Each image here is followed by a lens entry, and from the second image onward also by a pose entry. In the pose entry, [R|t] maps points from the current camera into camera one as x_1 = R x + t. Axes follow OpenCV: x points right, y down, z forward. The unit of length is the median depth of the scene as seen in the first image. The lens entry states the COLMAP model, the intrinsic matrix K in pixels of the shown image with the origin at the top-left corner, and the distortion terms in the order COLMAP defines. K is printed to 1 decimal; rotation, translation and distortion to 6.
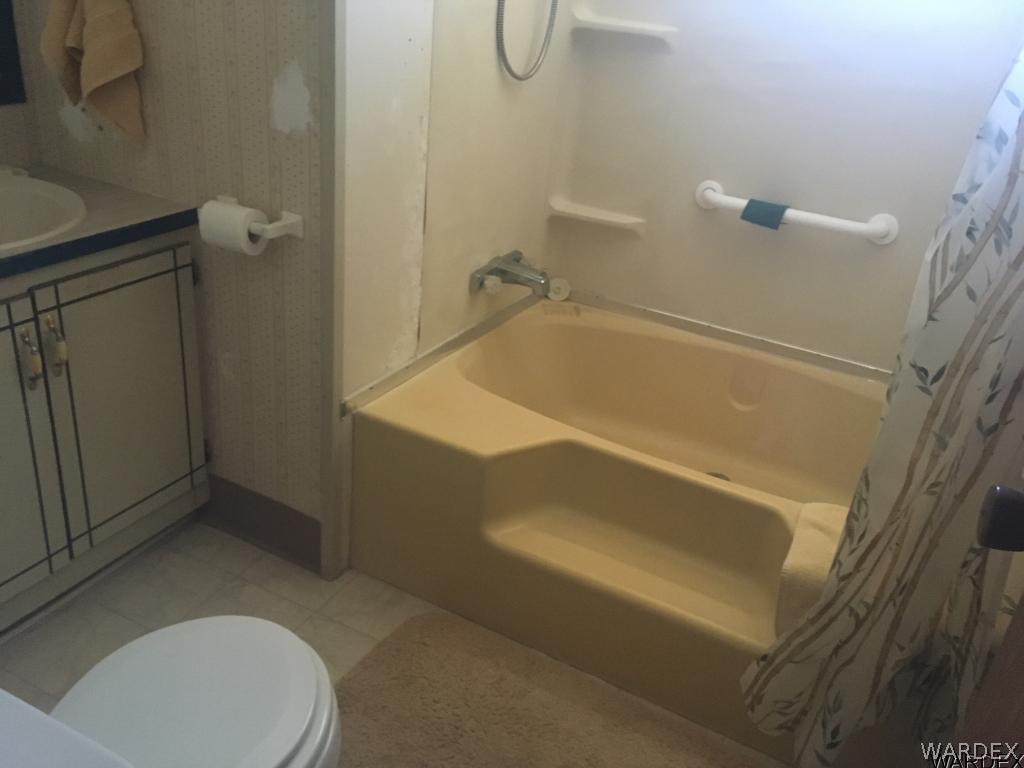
lens RADIAL K [[882.3, 0, 512.0], [0, 882.3, 384.0], [0, 0, 1]] dist [0.111696, -0.166507]
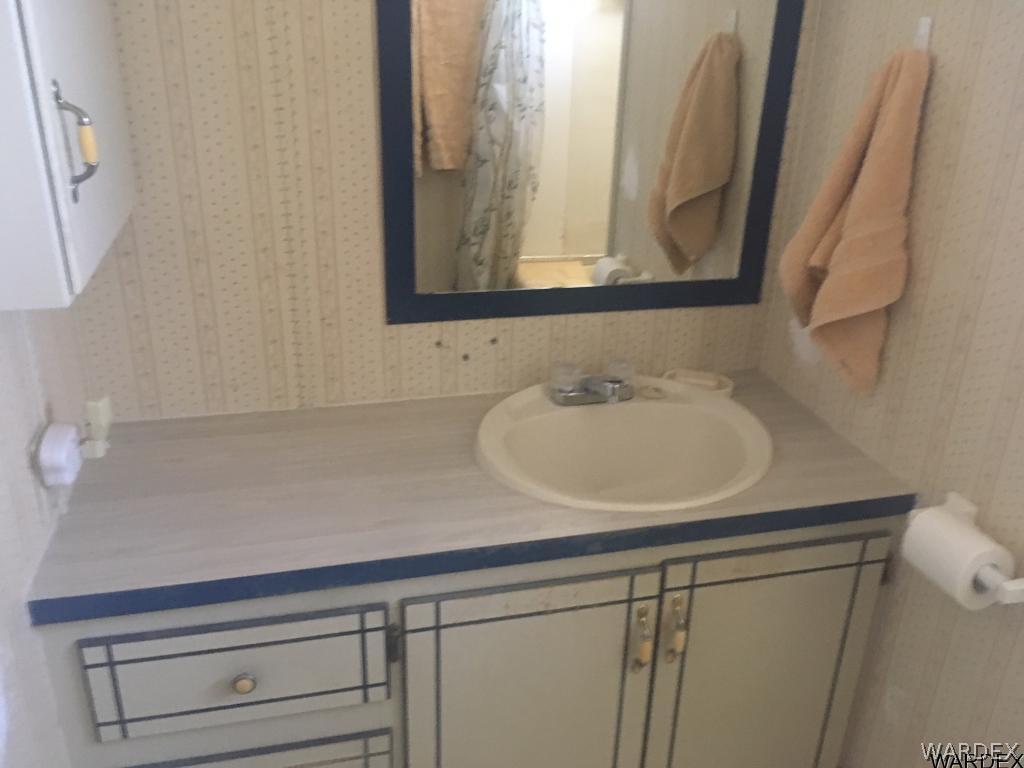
lens RADIAL K [[882.3, 0, 512.0], [0, 882.3, 384.0], [0, 0, 1]] dist [0.111696, -0.166507]
pose [[0.667886, 0.235135, -0.706144, -0.091684], [-0.294494, 0.954840, 0.039408, -0.229130], [0.683521, 0.181635, 0.706971, 0.285221]]
